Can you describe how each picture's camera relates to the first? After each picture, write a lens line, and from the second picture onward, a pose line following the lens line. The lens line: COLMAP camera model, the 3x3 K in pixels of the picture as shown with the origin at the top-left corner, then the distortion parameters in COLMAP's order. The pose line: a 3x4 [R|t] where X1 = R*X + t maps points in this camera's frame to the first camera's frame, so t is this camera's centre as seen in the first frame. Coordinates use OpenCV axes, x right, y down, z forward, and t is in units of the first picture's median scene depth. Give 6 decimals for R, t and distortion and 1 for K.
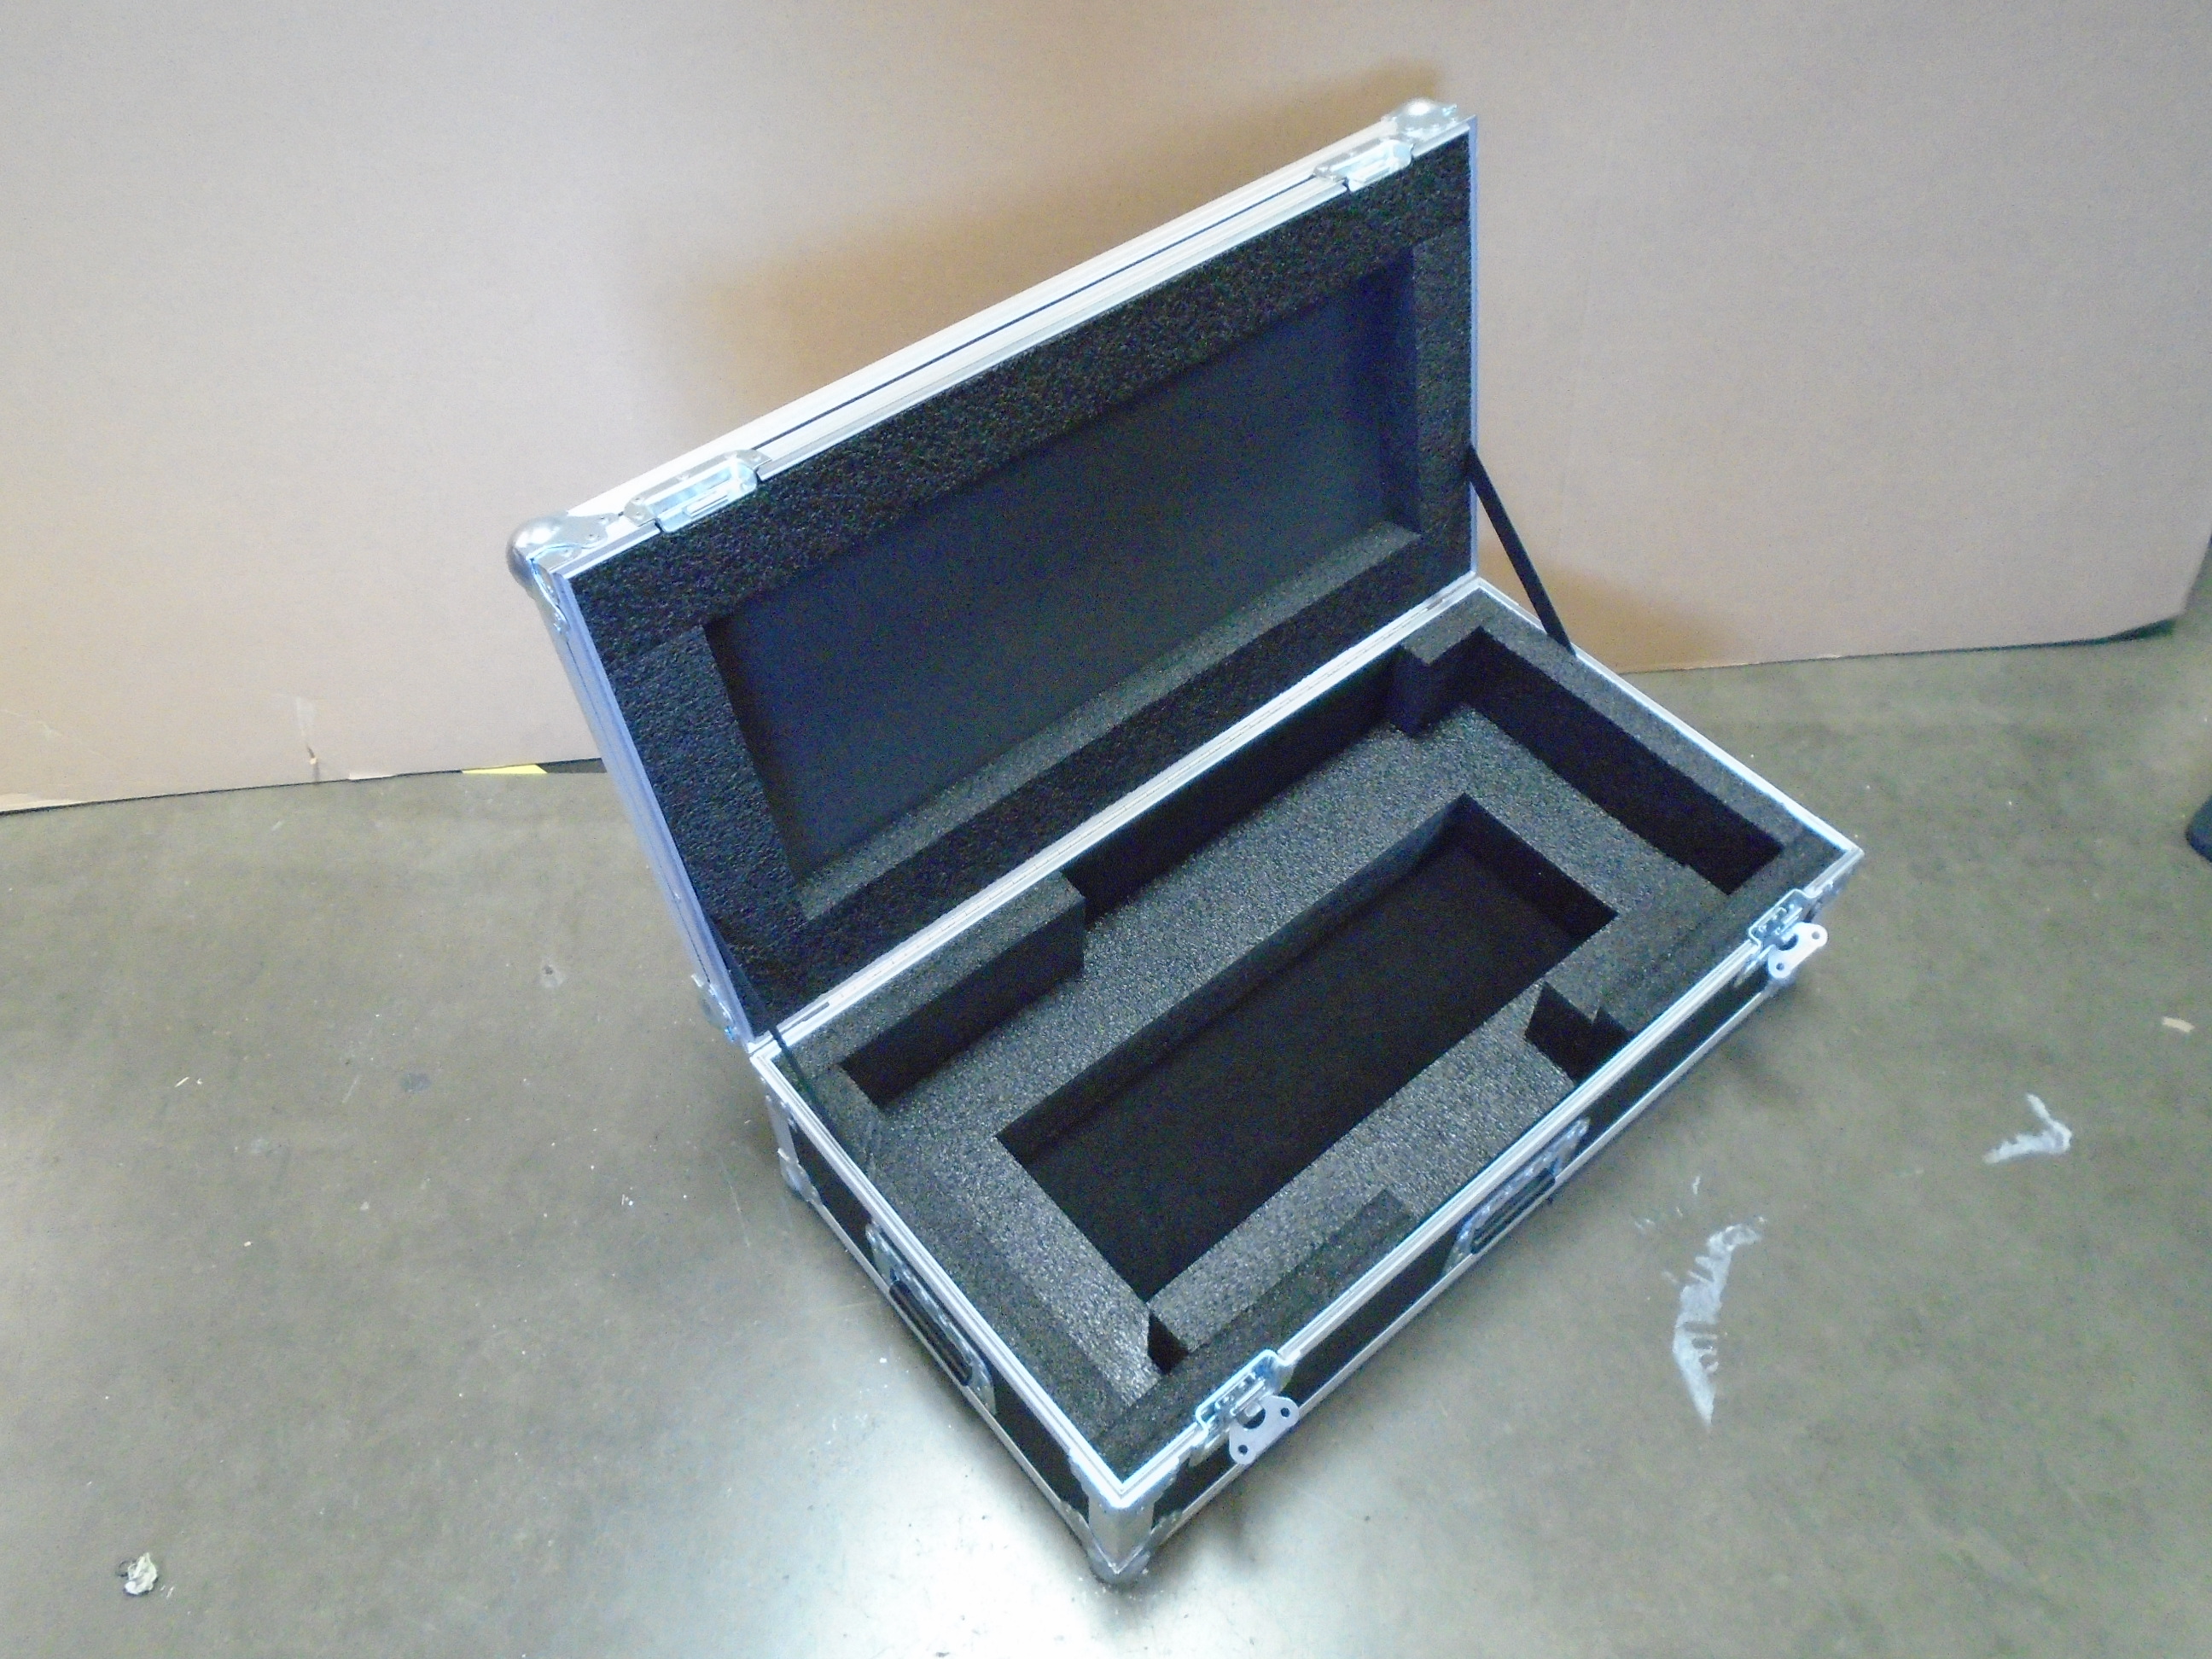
lens RADIAL K [[1708.4, 0, 1099.5], [0, 1708.4, 818.8], [0, 0, 1]] dist [-0.011744, 0.002911]
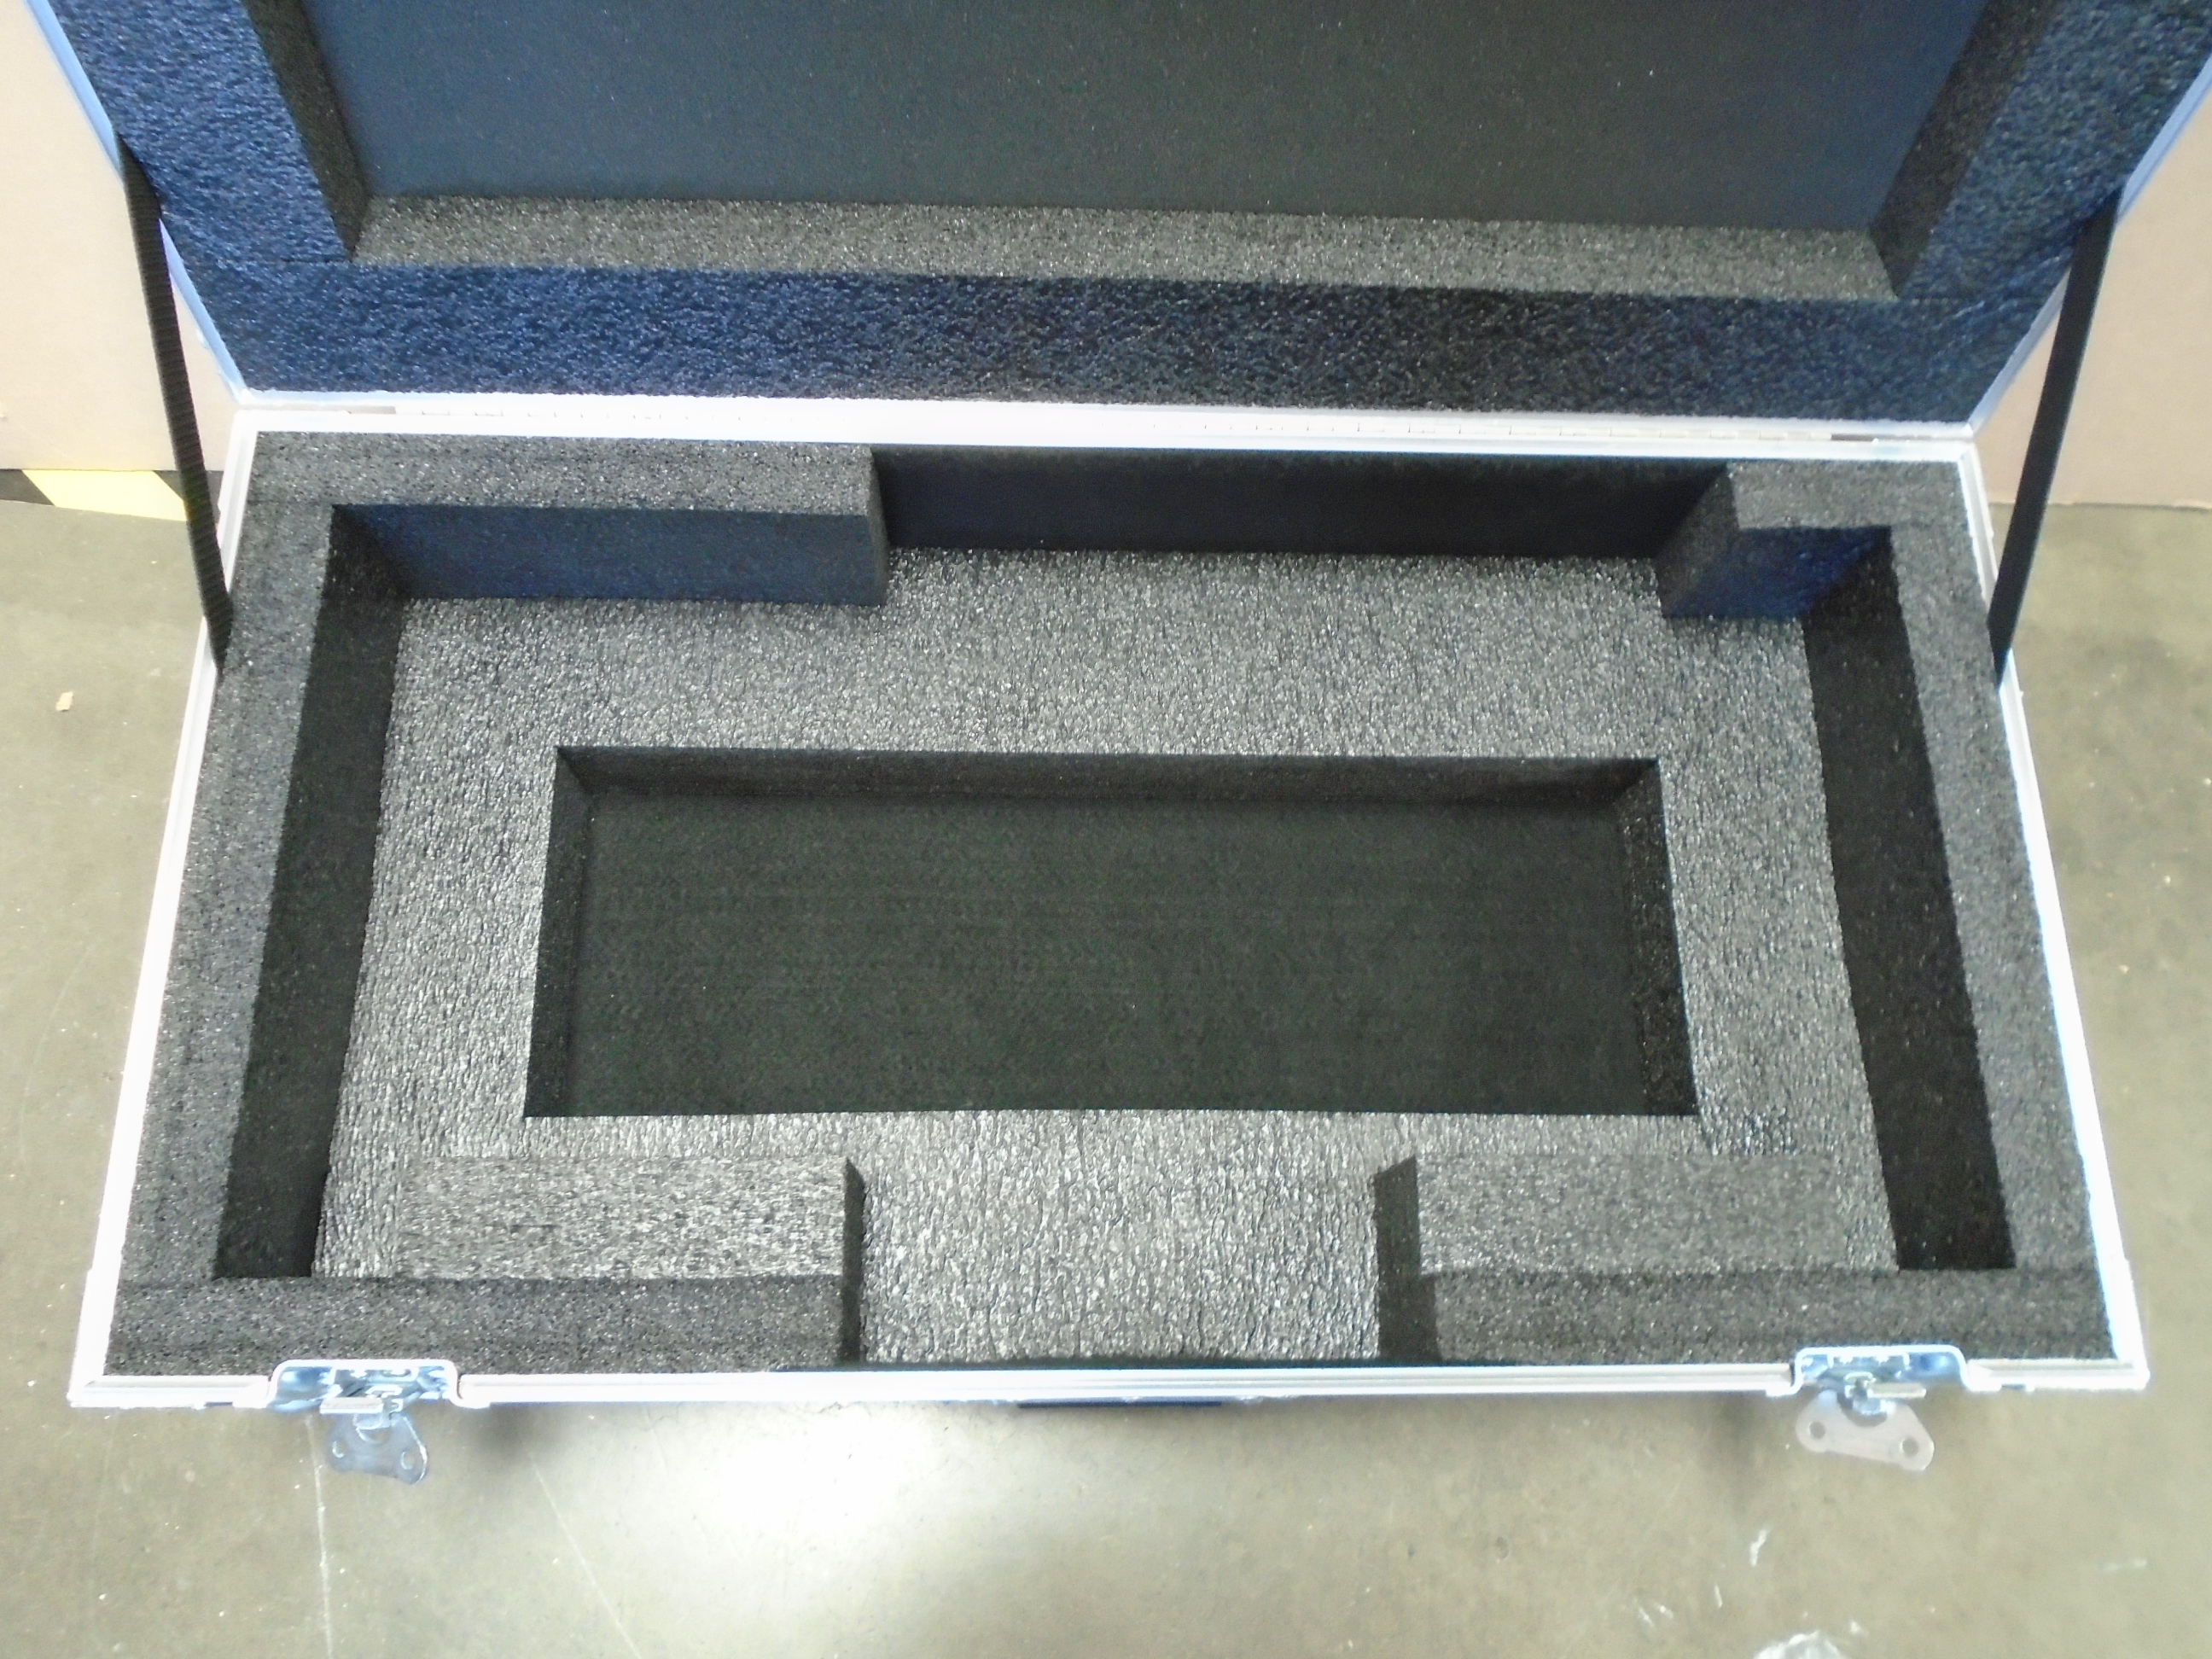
lens RADIAL K [[1708.4, 0, 1099.5], [0, 1708.4, 818.8], [0, 0, 1]] dist [-0.011744, 0.002911]
pose [[0.766382, 0.619301, -0.170657, 0.213728], [-0.525634, 0.757279, 0.387604, -0.139813], [0.369279, -0.207349, 0.905891, 0.508529]]
